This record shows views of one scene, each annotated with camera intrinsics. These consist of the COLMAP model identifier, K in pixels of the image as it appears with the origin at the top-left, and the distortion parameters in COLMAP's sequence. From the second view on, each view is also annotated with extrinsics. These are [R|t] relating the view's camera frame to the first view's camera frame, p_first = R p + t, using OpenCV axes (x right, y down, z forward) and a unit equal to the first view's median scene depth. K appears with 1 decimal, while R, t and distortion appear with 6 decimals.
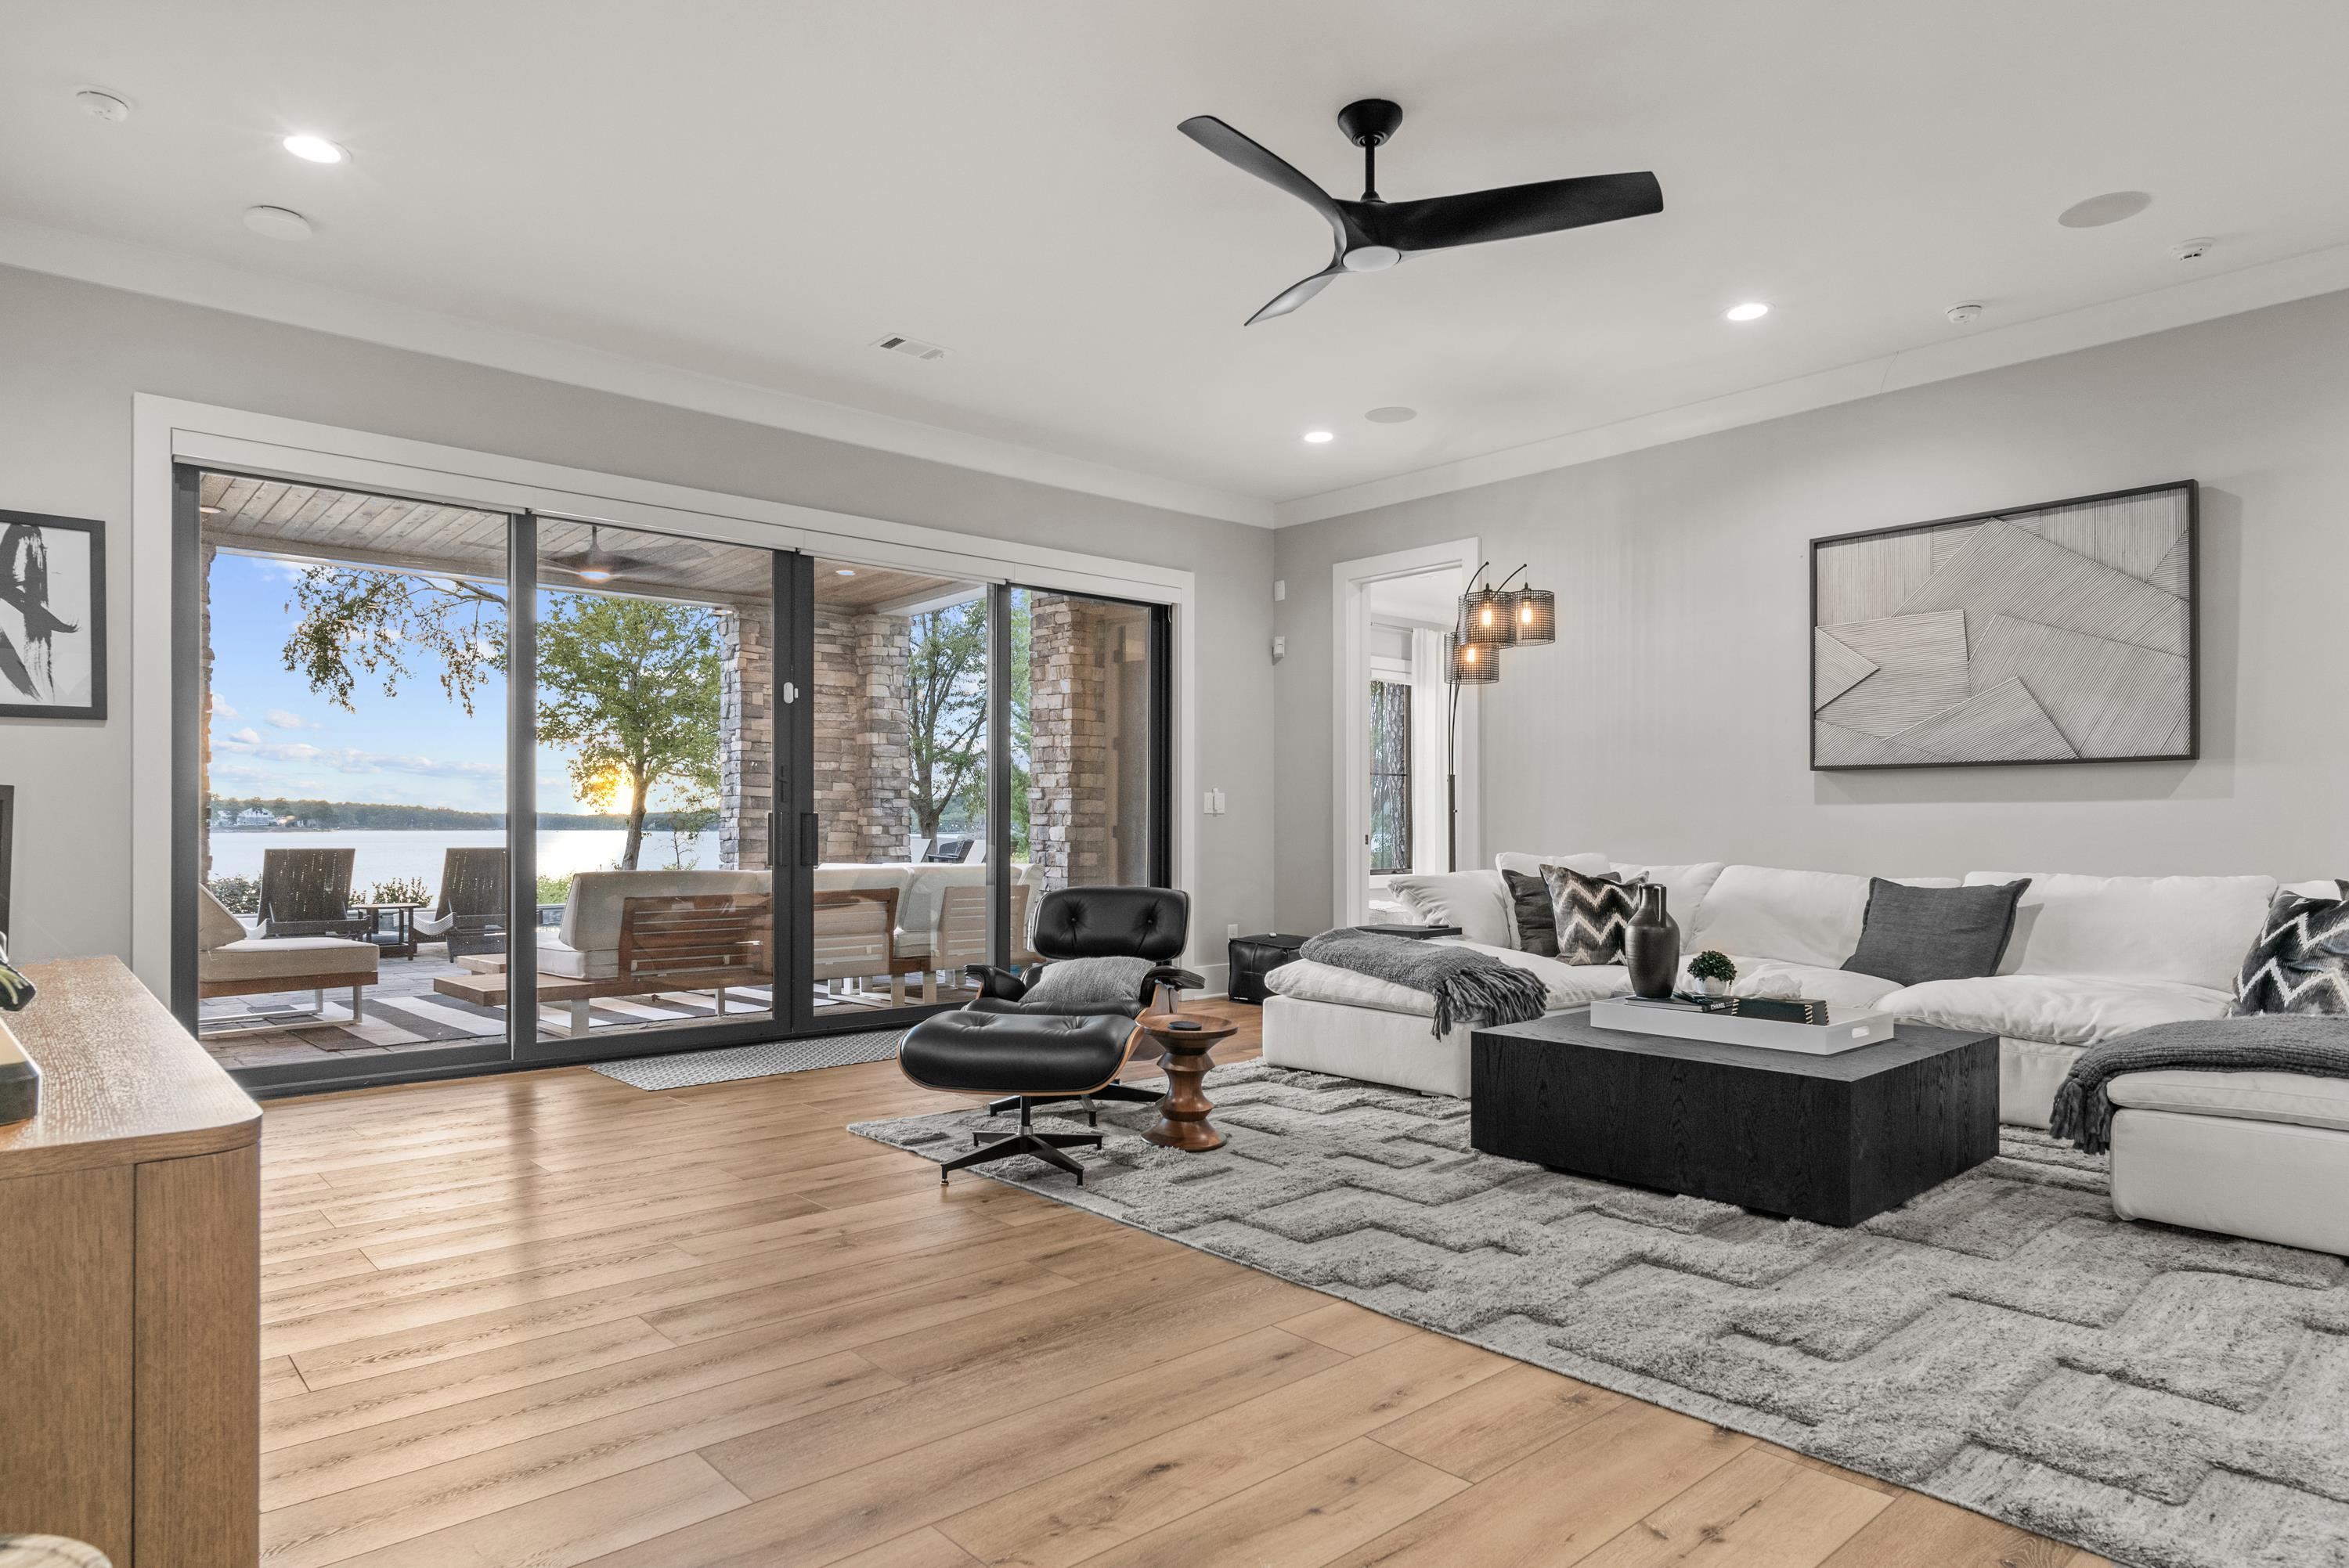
lens RADIAL K [[1383.2, 0, 1192.6], [0, 1383.2, 827.2], [0, 0, 1]] dist [-0.002701, 0.000419]
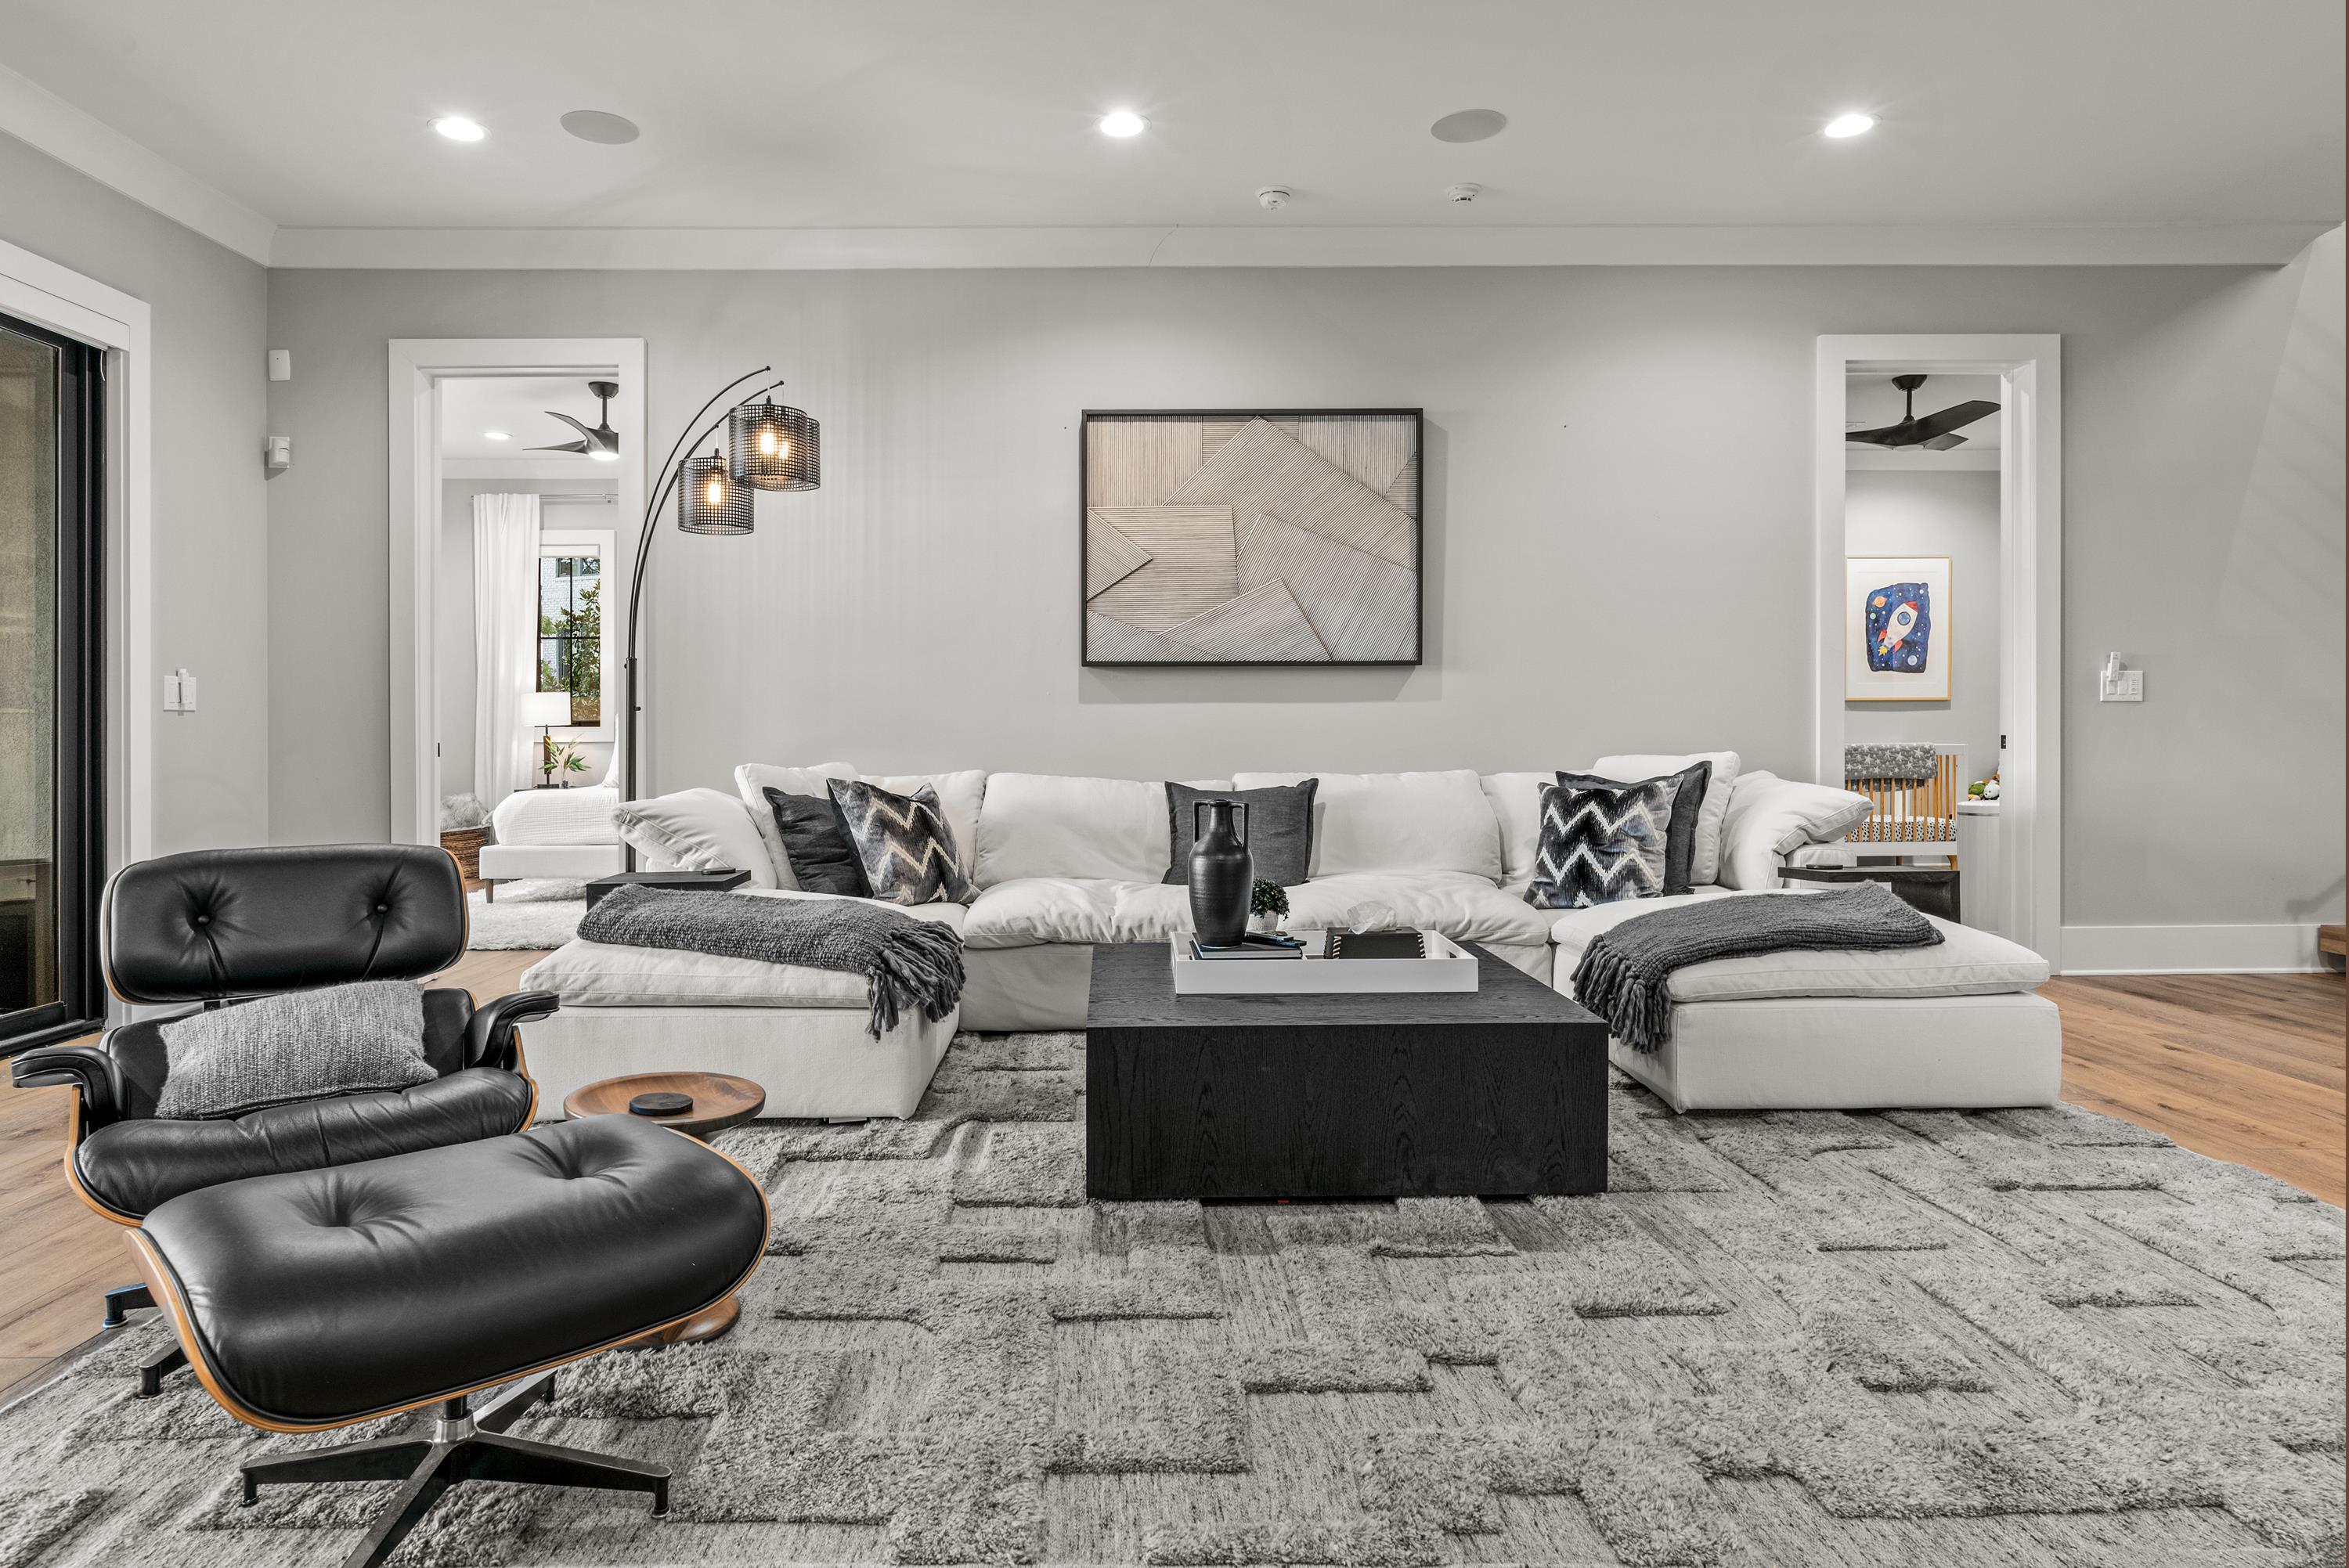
lens RADIAL K [[1383.2, 0, 1157.1], [0, 1383.2, 737.6], [0, 0, 1]] dist [-0.002701, 0.000419]
pose [[0.664970, -0.008183, 0.746825, -0.227808], [0.004937, 0.999966, 0.006561, 0.000229], [-0.746854, -0.000676, 0.664988, 0.418246]]
